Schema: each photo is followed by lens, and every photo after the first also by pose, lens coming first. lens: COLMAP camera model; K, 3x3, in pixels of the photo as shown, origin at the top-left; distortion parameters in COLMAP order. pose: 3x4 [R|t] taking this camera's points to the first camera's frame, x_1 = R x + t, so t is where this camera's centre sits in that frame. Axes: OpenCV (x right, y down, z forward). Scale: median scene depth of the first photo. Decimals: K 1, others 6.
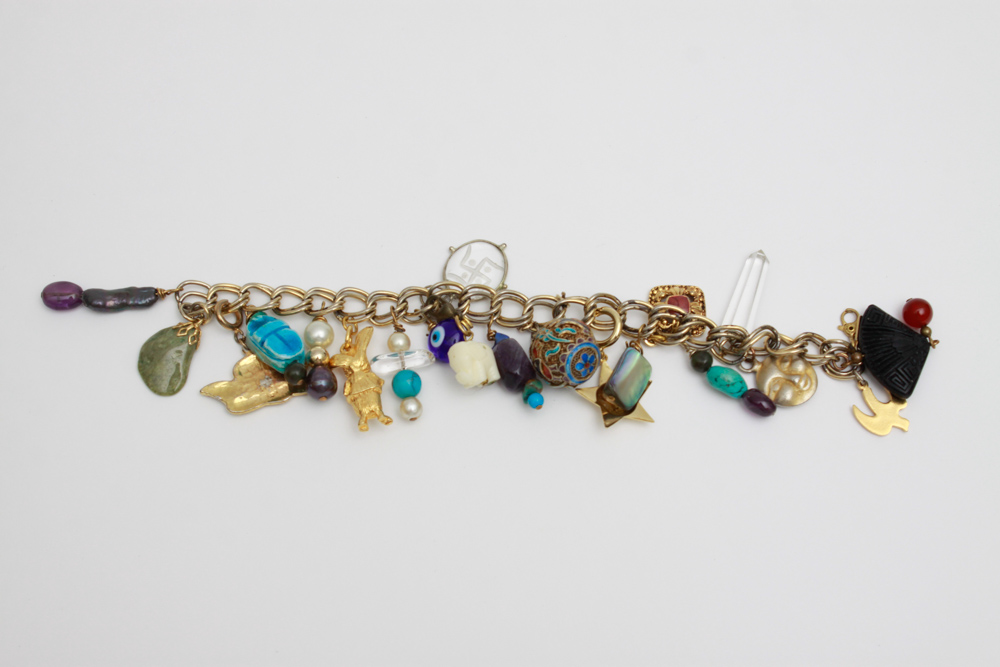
lens RADIAL K [[1857.8, 0, 500.0], [0, 1857.8, 333.5], [0, 0, 1]] dist [0.012775, 0.012659]
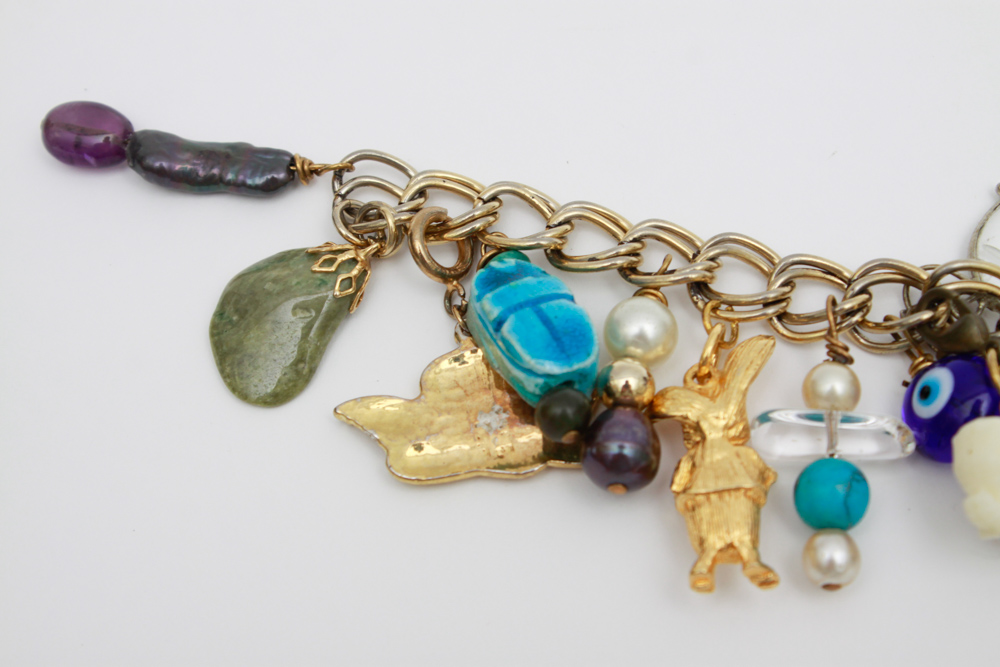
lens RADIAL K [[2268.9, 0, 500.0], [0, 2268.9, 333.5], [0, 0, 1]] dist [0.057389, 0.260954]
pose [[0.963248, 0.188751, -0.191120, -0.031782], [-0.191987, 0.981396, 0.001614, 0.006250], [0.187870, 0.035138, 0.981565, 0.503163]]
